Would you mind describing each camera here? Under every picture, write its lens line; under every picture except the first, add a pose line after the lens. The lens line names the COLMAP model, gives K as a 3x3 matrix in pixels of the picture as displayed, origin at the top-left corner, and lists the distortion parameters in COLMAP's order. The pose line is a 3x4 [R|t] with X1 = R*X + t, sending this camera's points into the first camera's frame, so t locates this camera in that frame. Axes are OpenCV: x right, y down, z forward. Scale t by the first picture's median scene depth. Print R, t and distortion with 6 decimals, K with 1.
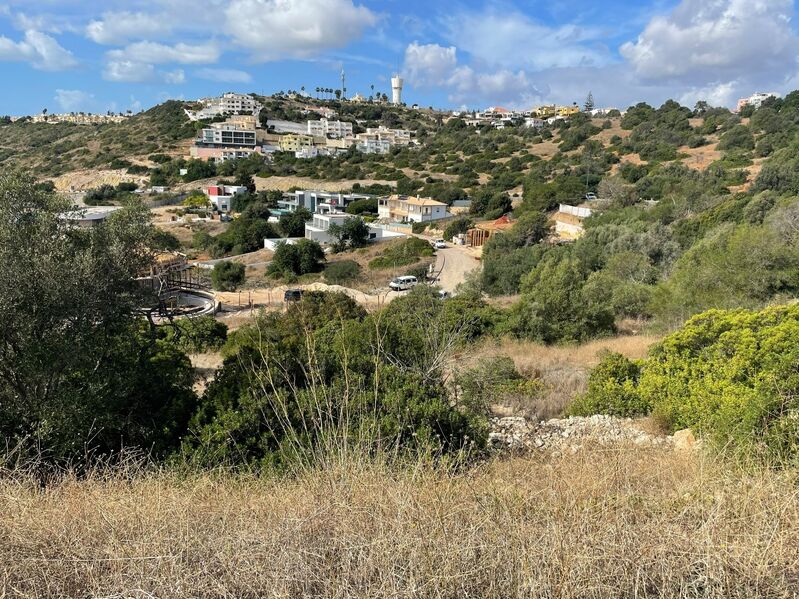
lens RADIAL K [[627.0, 0, 414.3], [0, 627.0, 309.1], [0, 0, 1]] dist [0.073460, -0.076417]
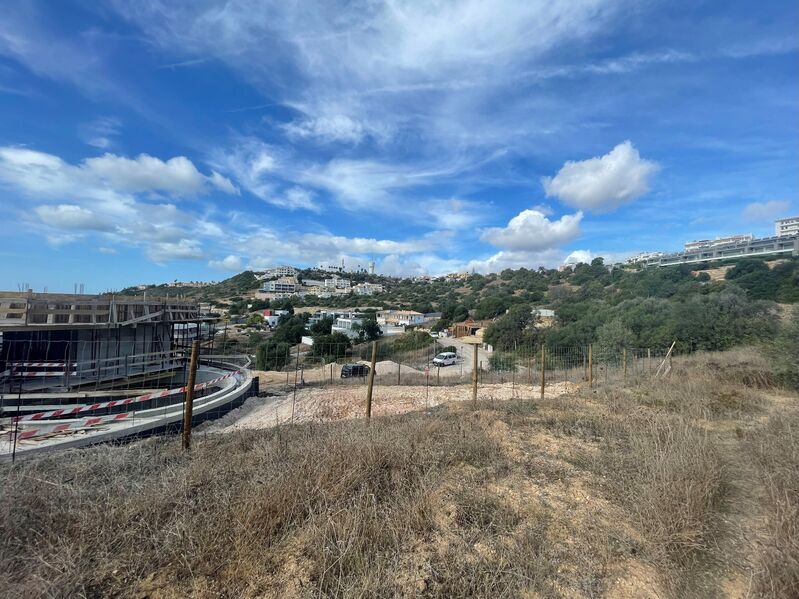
lens RADIAL K [[320.7, 0, 404.1], [0, 320.7, 307.9], [0, 0, 1]] dist [-0.002623, 0.000252]
pose [[0.995064, -0.009673, 0.098759, -0.050077], [0.032806, 0.971342, -0.235412, -0.000307], [-0.093652, 0.237490, 0.966865, 0.170321]]
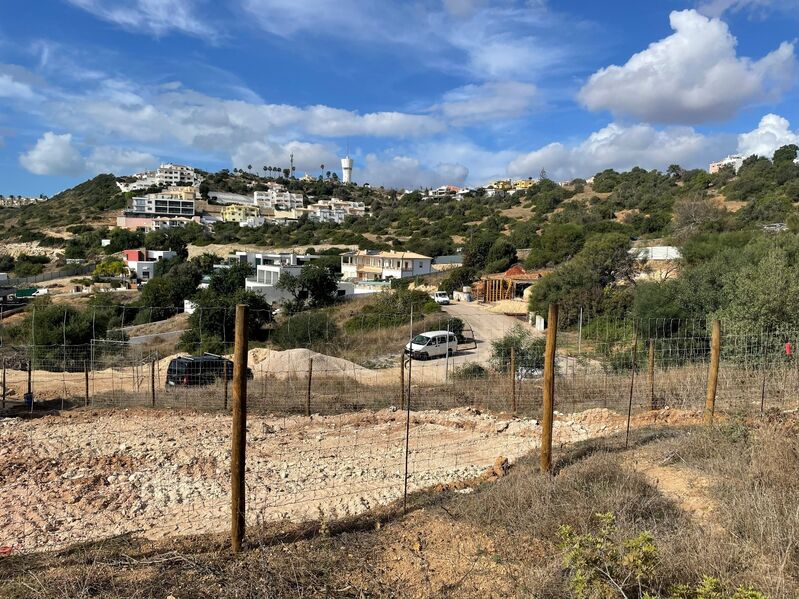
lens RADIAL K [[592.9, 0, 412.5], [0, 592.9, 317.4], [0, 0, 1]] dist [0.073543, -0.074359]
pose [[0.995718, -0.019734, 0.090312, -0.027590], [0.030795, 0.991957, -0.122770, -0.001877], [-0.087163, 0.125025, 0.988317, 0.190653]]
